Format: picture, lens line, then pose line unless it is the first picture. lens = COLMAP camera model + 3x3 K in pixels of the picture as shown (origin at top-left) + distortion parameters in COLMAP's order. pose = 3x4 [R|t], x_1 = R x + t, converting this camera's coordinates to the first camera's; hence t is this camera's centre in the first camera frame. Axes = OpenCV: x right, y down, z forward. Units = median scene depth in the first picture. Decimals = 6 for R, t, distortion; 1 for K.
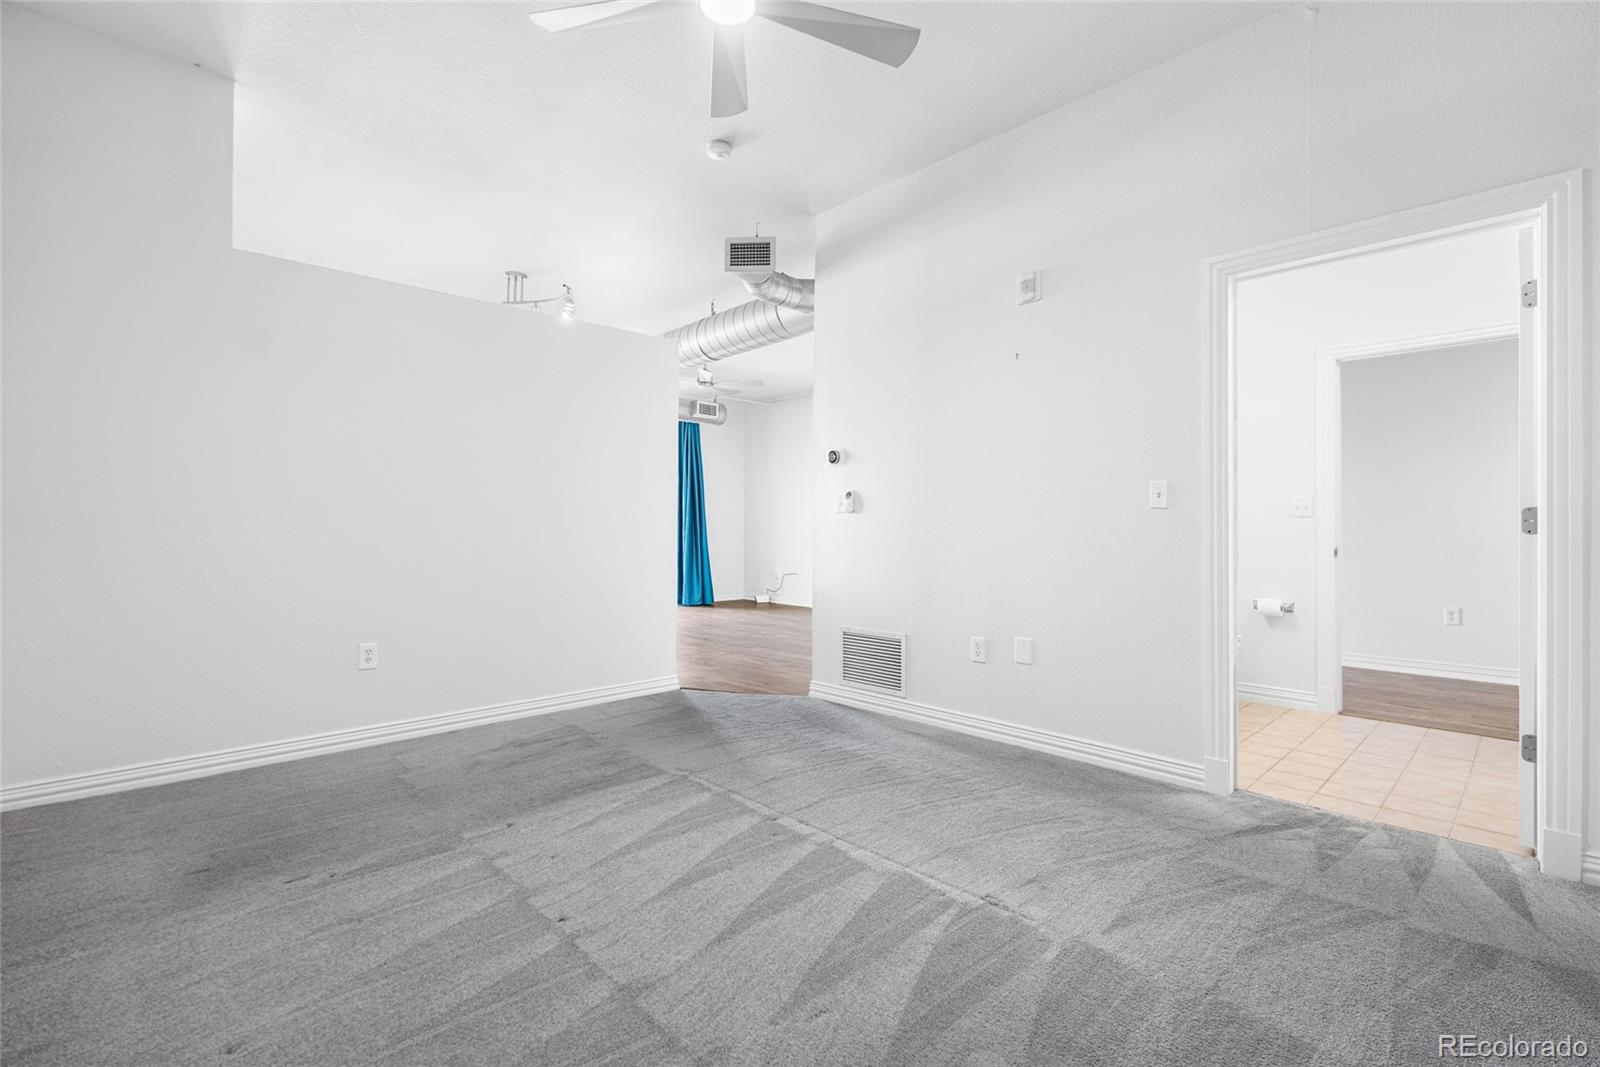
lens RADIAL K [[714.2, 0, 801.5], [0, 714.2, 528.4], [0, 0, 1]] dist [-0.002922, -0.000233]
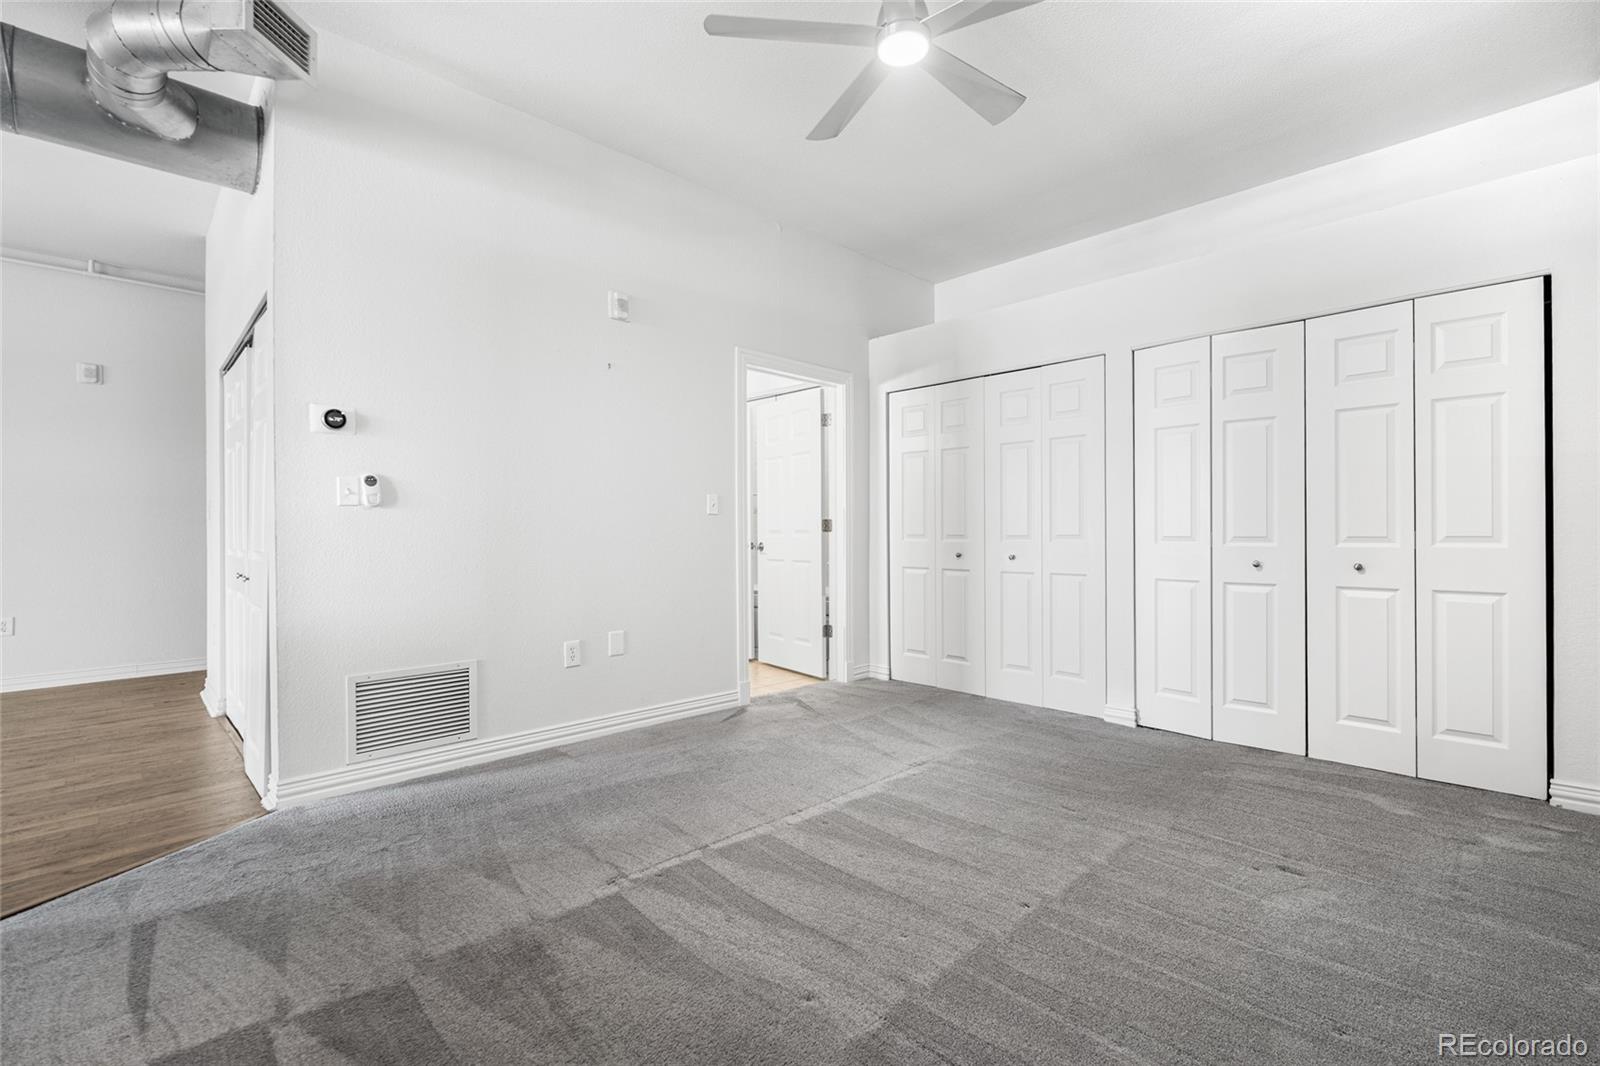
lens RADIAL K [[714.2, 0, 801.5], [0, 714.2, 527.9], [0, 0, 1]] dist [-0.002922, -0.000233]
pose [[-0.007630, -0.007221, 0.999945, -0.762142], [-0.009335, 0.999931, 0.007150, -0.012561], [-0.999927, -0.009280, -0.007696, 0.727676]]
